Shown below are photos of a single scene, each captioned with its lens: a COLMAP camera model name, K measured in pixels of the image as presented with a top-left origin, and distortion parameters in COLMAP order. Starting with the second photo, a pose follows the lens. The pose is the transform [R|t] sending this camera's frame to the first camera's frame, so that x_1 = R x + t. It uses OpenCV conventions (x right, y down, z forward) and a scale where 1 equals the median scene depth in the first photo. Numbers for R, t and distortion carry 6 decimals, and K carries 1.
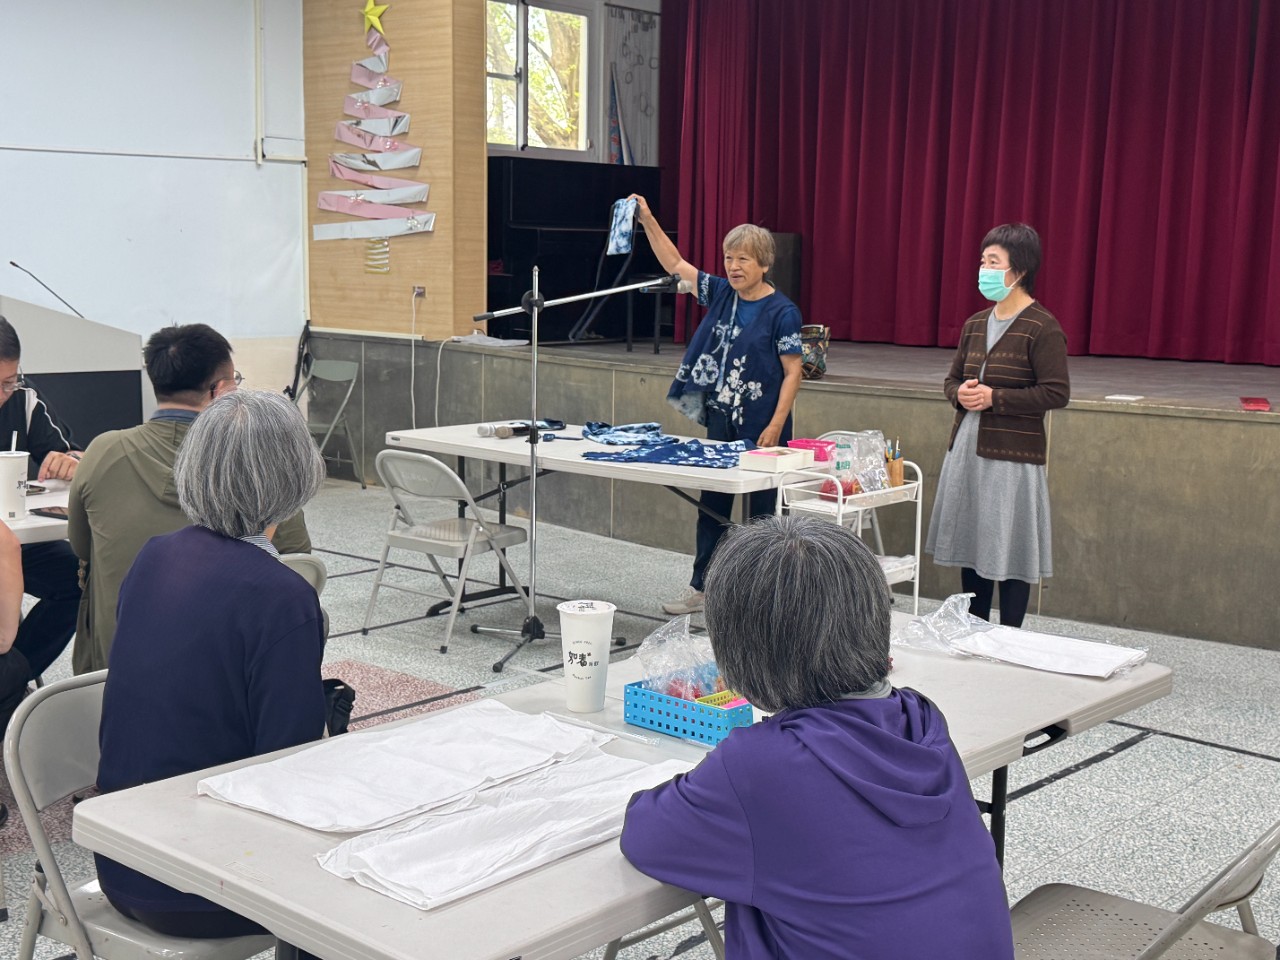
lens RADIAL K [[1656.9, 0, 641.8], [0, 1656.9, 479.6], [0, 0, 1]] dist [0.161044, 0.000000]
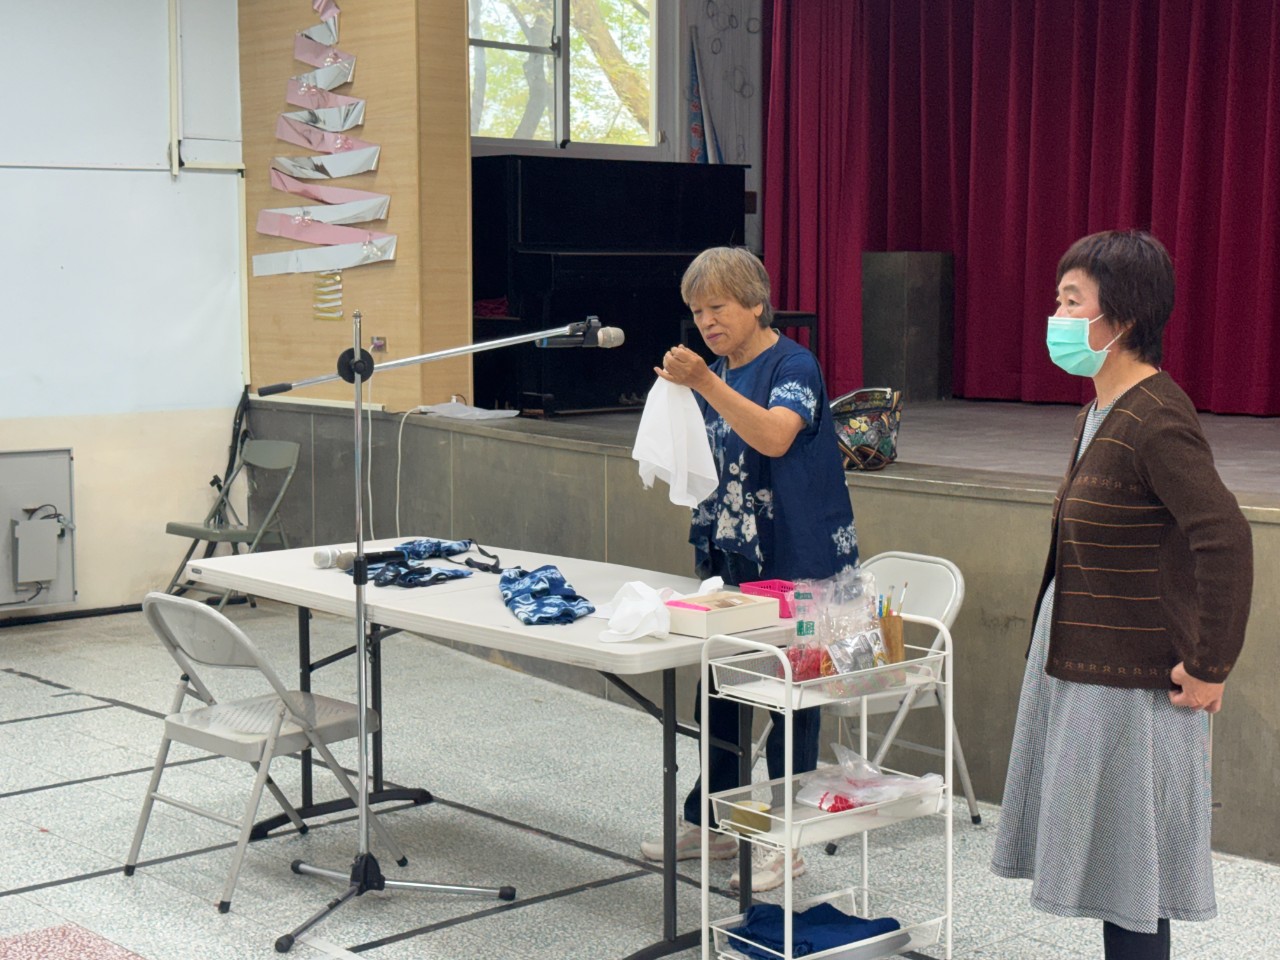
lens RADIAL K [[2054.4, 0, 637.6], [0, 2054.4, 474.0], [0, 0, 1]] dist [0.162905, 0.000000]
pose [[0.992287, -0.007222, -0.123749, 0.086777], [0.001918, 0.999077, -0.042921, -0.018509], [0.123944, 0.042353, 0.991385, 0.135111]]
